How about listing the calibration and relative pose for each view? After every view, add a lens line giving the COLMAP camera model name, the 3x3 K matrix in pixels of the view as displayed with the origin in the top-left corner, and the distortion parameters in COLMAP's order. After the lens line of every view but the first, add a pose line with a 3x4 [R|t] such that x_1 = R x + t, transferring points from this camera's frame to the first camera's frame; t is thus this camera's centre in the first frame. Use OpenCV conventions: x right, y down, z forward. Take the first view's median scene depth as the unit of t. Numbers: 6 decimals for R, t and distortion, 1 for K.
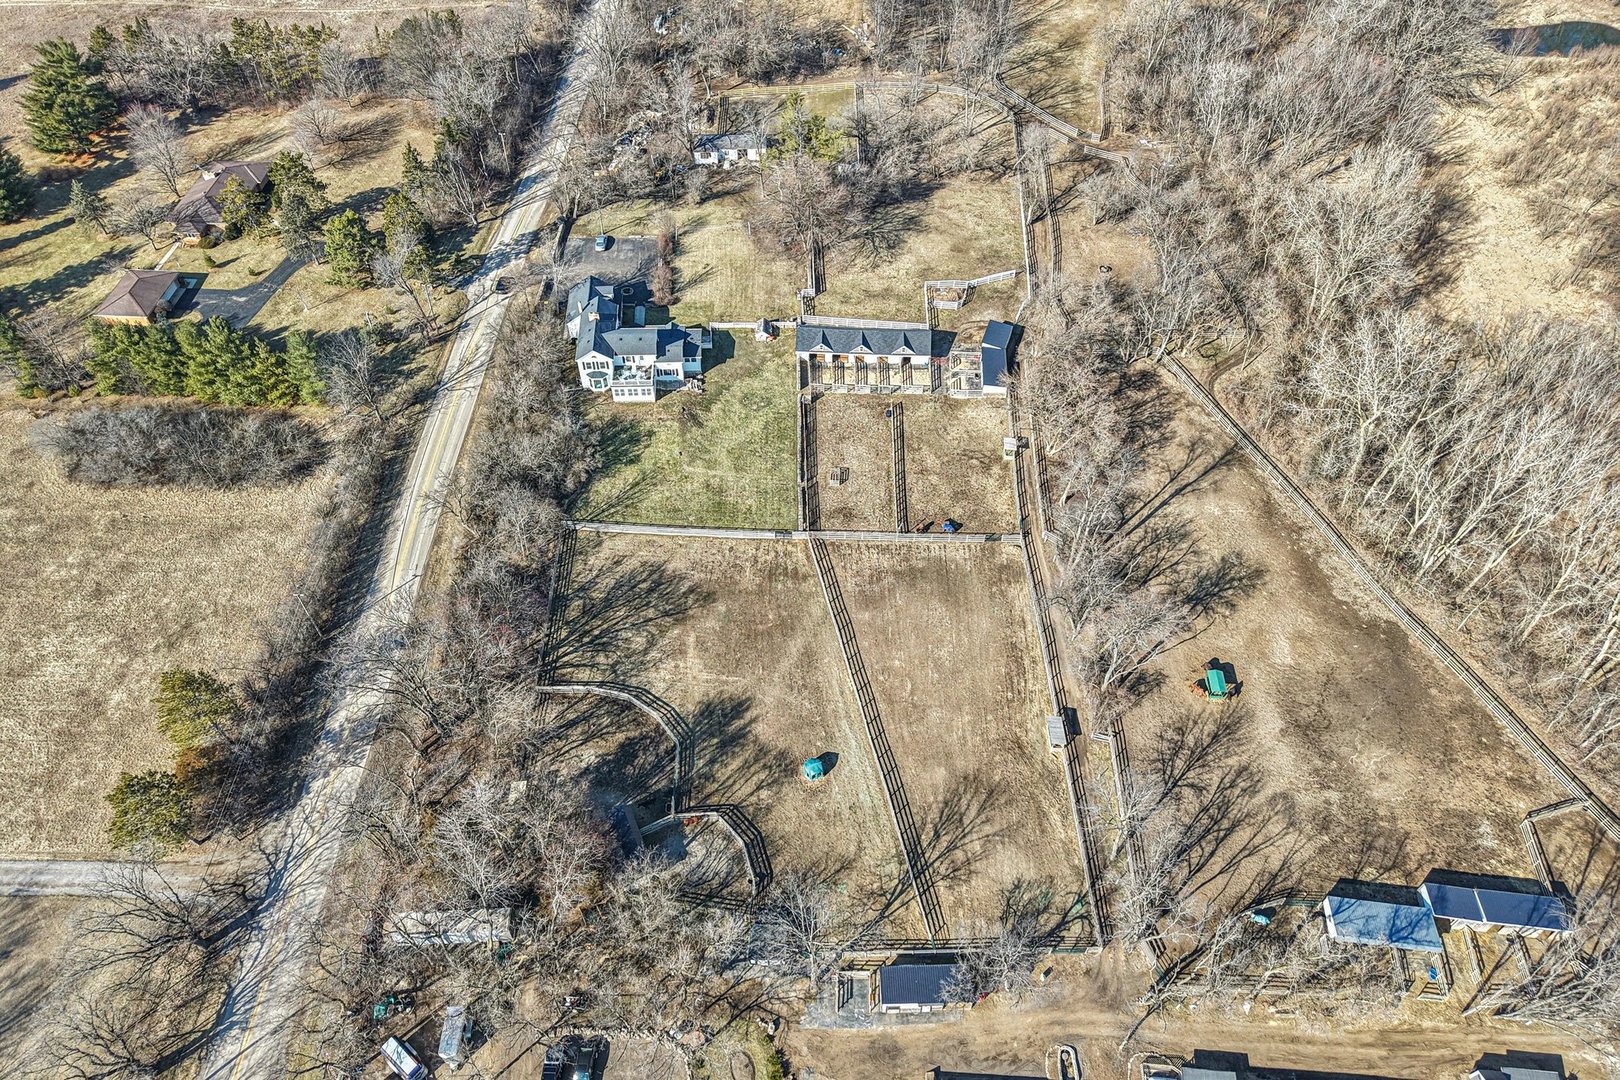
lens RADIAL K [[1098.3, 0, 810.0], [0, 1098.3, 540.0], [0, 0, 1]] dist [0.042908, -0.039897]
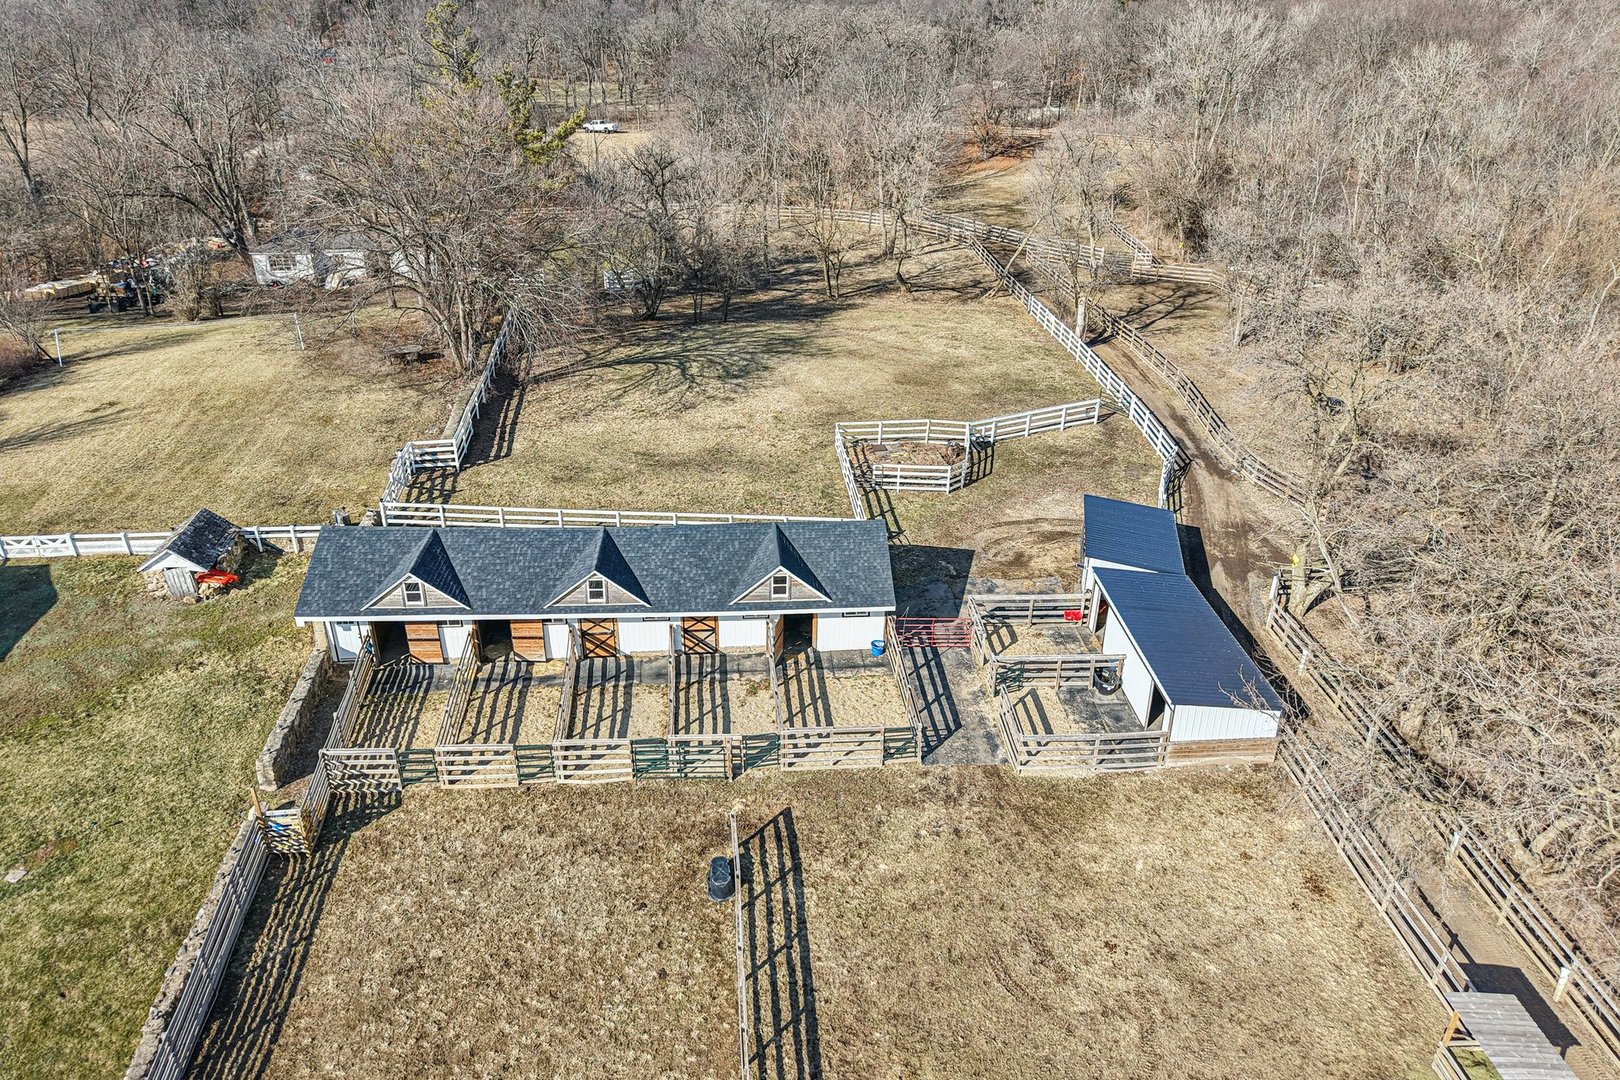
lens RADIAL K [[1098.3, 0, 810.0], [0, 1098.3, 540.0], [0, 0, 1]] dist [0.042908, -0.039897]
pose [[0.993614, -0.046831, 0.102658, 0.066663], [0.082667, 0.921360, -0.379817, -0.090970], [-0.076798, 0.385878, 0.919348, 0.766291]]
